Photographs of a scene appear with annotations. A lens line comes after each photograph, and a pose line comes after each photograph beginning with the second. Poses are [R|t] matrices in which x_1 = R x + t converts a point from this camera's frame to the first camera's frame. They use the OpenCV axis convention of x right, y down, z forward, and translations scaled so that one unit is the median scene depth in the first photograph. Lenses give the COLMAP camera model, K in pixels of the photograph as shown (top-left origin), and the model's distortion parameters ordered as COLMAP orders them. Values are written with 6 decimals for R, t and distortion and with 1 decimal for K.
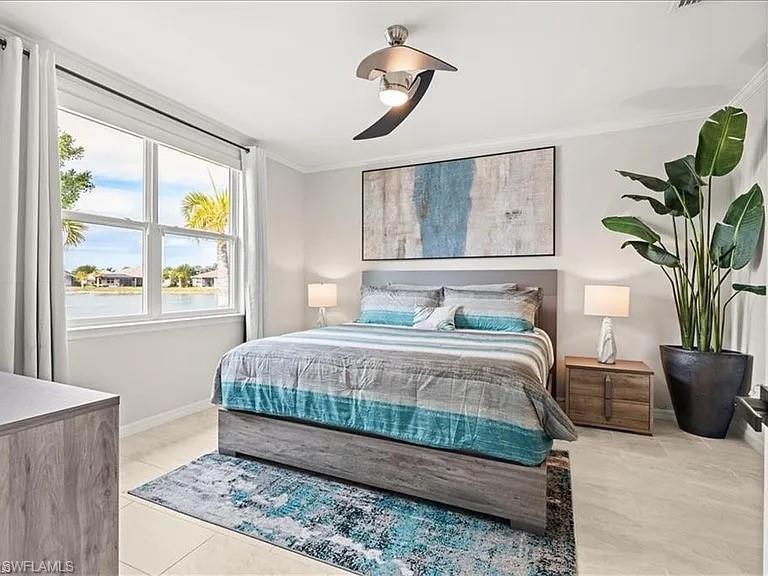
lens RADIAL K [[389.3, 0, 381.6], [0, 389.3, 283.2], [0, 0, 1]] dist [-0.003587, 0.000132]
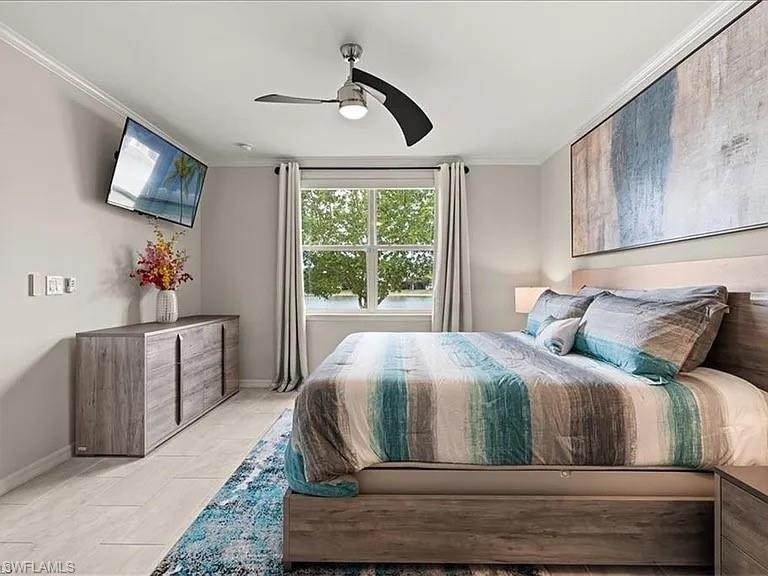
lens RADIAL K [[389.3, 0, 381.6], [0, 389.3, 283.2], [0, 0, 1]] dist [-0.003587, 0.000132]
pose [[0.395749, -0.013414, -0.918261, 0.599980], [0.004028, 0.999909, -0.012871, 0.002670], [0.918350, 0.001395, 0.395767, 0.382642]]
